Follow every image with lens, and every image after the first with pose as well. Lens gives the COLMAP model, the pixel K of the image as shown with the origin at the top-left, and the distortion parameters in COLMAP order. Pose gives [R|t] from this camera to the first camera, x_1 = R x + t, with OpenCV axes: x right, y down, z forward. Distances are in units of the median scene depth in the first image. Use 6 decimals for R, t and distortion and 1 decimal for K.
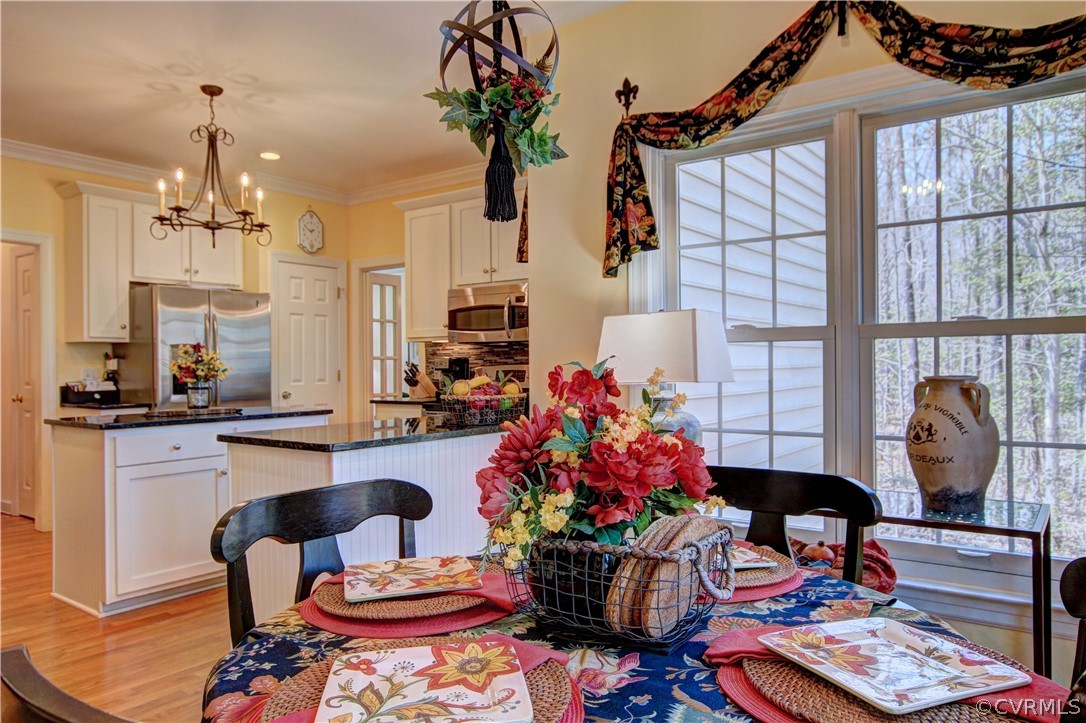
lens RADIAL K [[742.1, 0, 546.3], [0, 742.1, 364.8], [0, 0, 1]] dist [-0.003735, 0.006488]
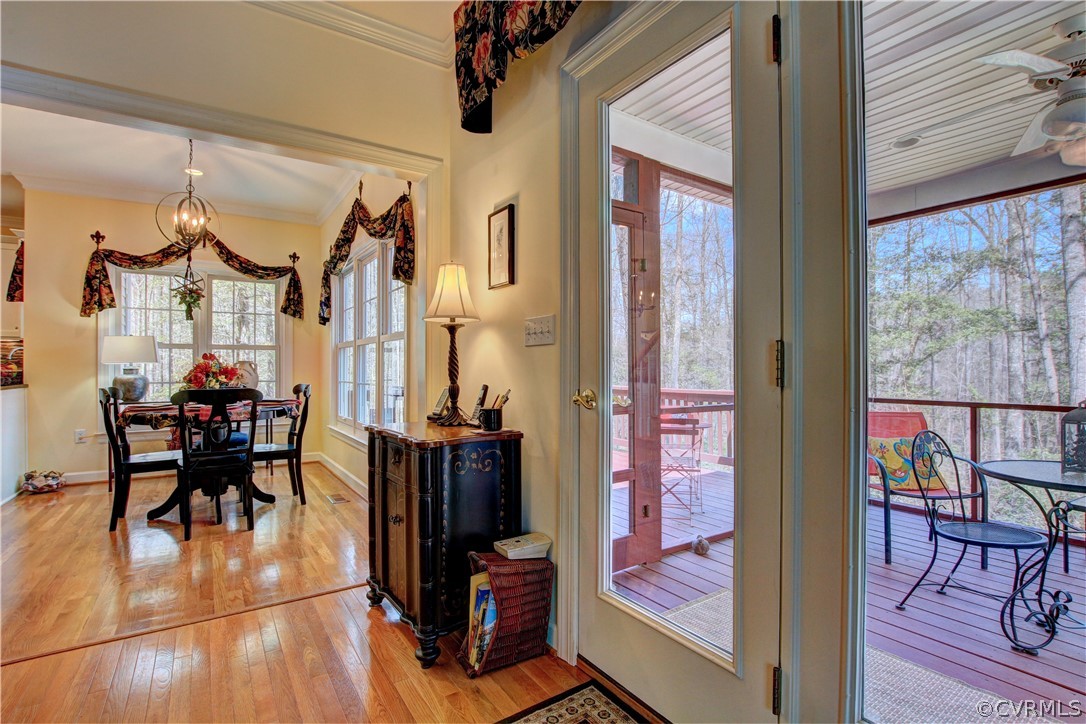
lens RADIAL K [[504.7, 0, 544.7], [0, 504.7, 365.6], [0, 0, 1]] dist [-0.033864, 0.006312]
pose [[0.340429, 0.009539, 0.940222, -0.609979], [-0.001301, 0.999952, -0.009674, 0.030079], [-0.940269, 0.002070, 0.340426, -0.585631]]
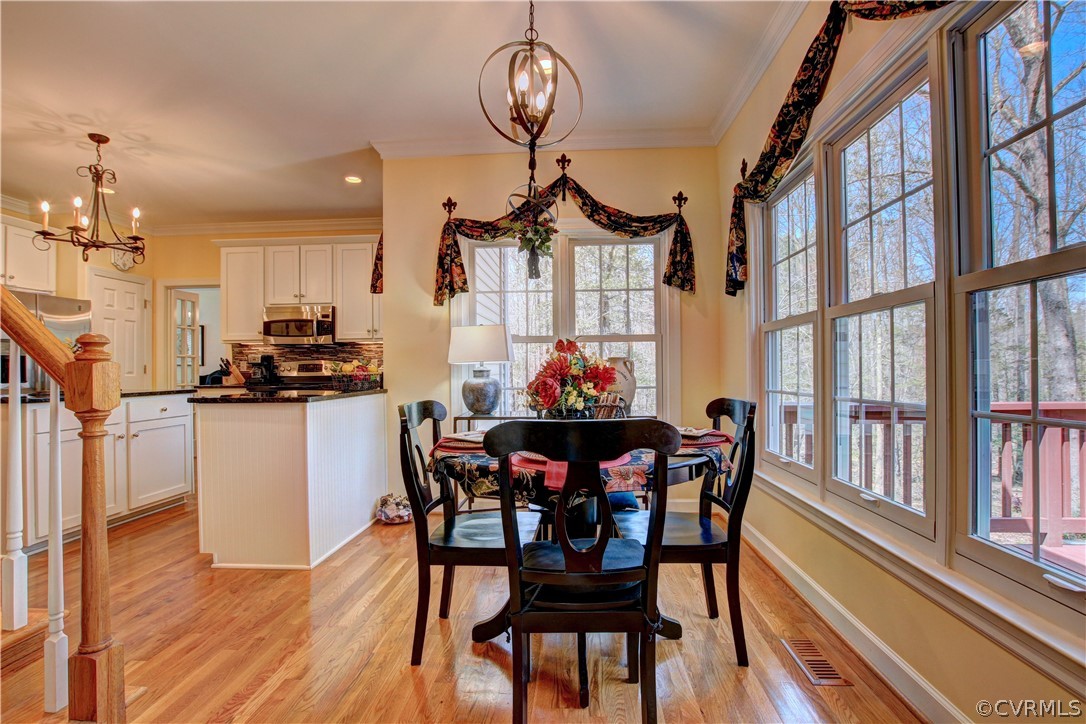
lens RADIAL K [[504.7, 0, 544.7], [0, 504.7, 365.6], [0, 0, 1]] dist [-0.033864, 0.006312]
pose [[0.843609, 0.006082, 0.536924, -0.255455], [0.000779, 0.999921, -0.012552, 0.030439], [-0.536958, 0.011007, 0.843537, -0.114982]]
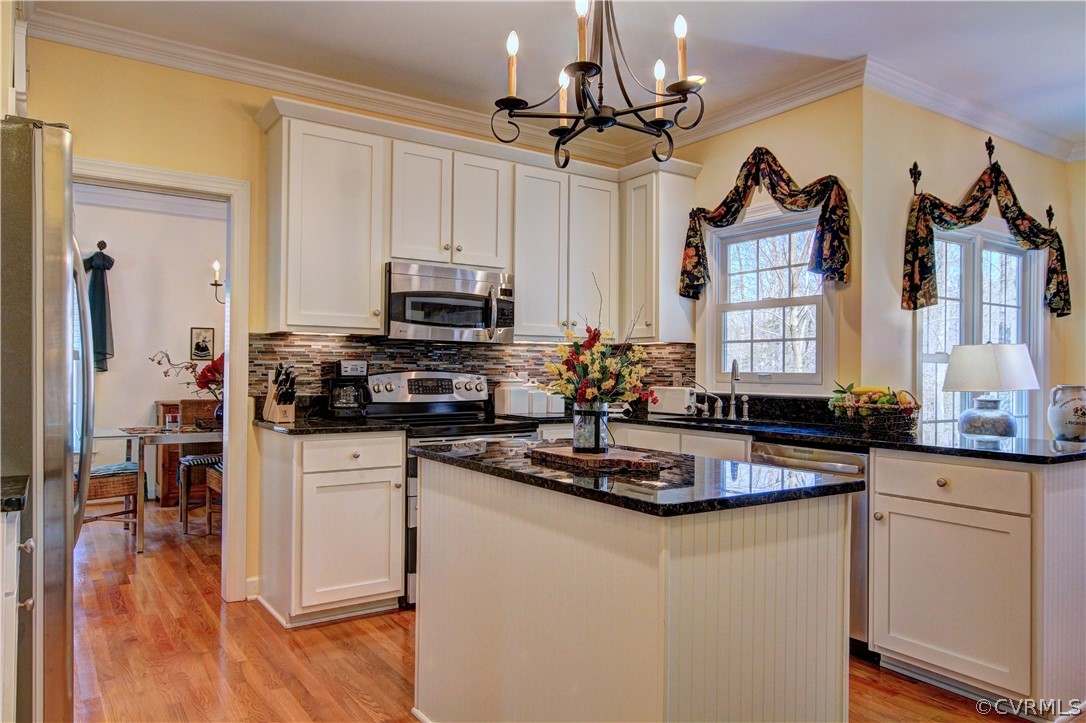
lens RADIAL K [[742.1, 0, 546.3], [0, 742.1, 364.8], [0, 0, 1]] dist [-0.003735, 0.006488]
pose [[0.330360, 0.021124, 0.943619, -0.982135], [-0.012584, 0.999759, -0.017975, 0.006018], [-0.943771, -0.005937, 0.330546, 0.855204]]
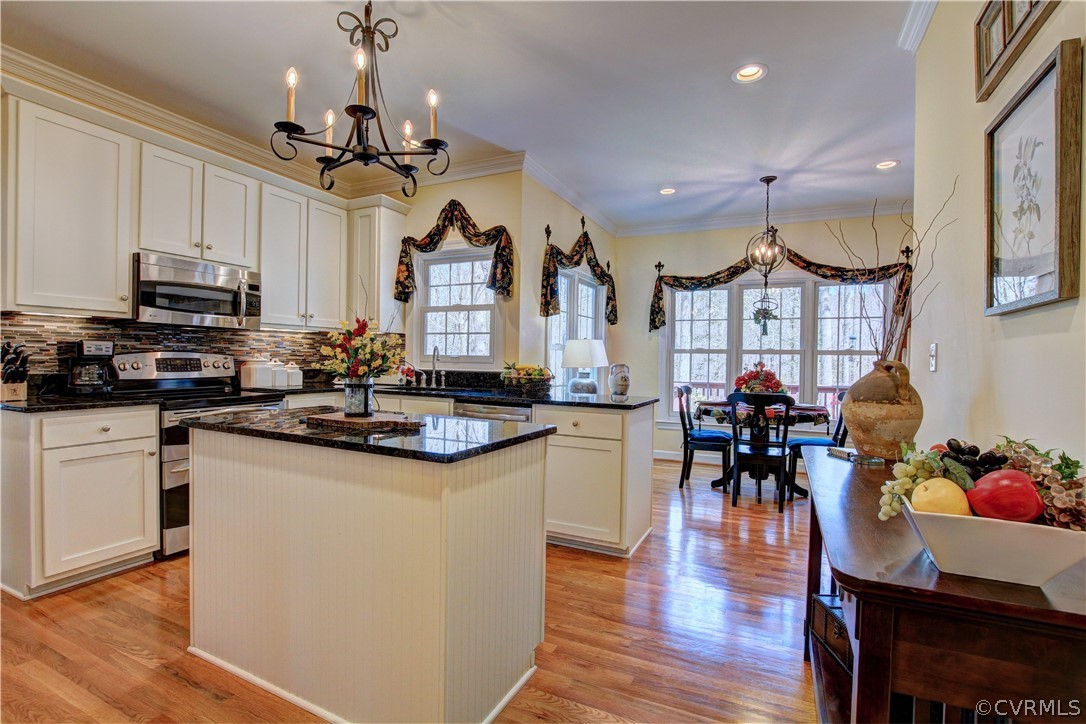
lens RADIAL K [[504.7, 0, 544.7], [0, 504.7, 365.6], [0, 0, 1]] dist [-0.033864, 0.006312]
pose [[-0.187158, -0.008681, 0.982291, -0.950394], [-0.015423, 0.999864, 0.005898, 0.006862], [-0.982209, -0.014046, -0.187267, 0.921718]]
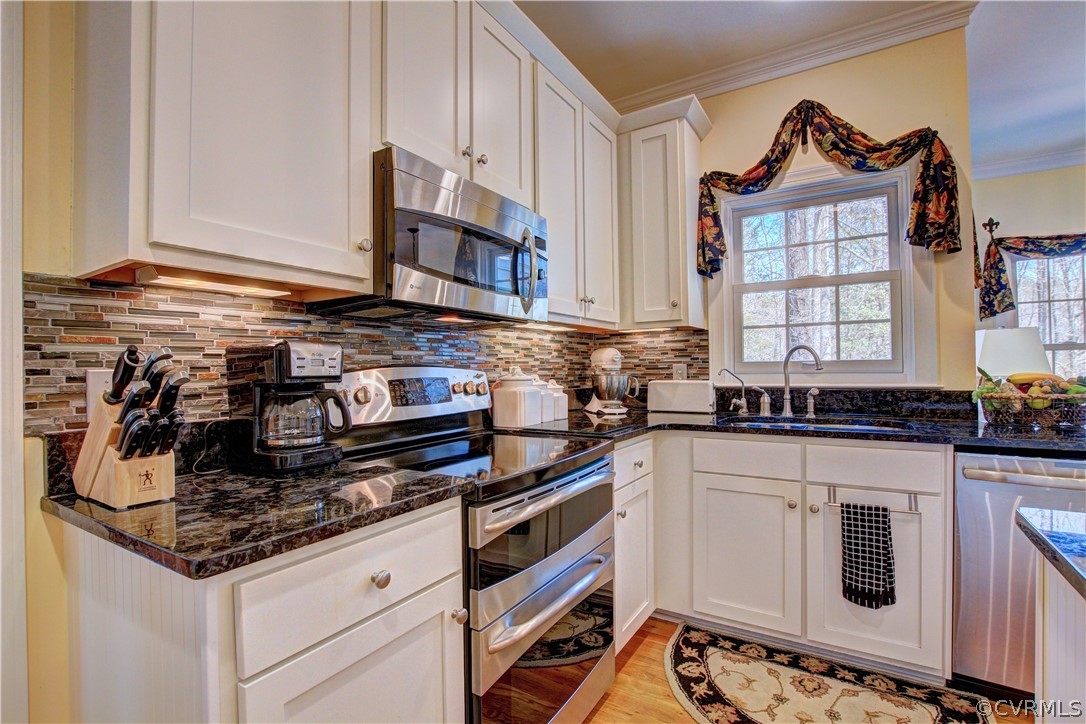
lens RADIAL K [[504.7, 0, 544.7], [0, 504.7, 365.6], [0, 0, 1]] dist [-0.033864, 0.006312]
pose [[-0.074692, 0.017103, 0.997060, -0.491830], [0.012392, 0.999792, -0.016222, 0.006019], [-0.997130, 0.011144, -0.074888, 1.273610]]
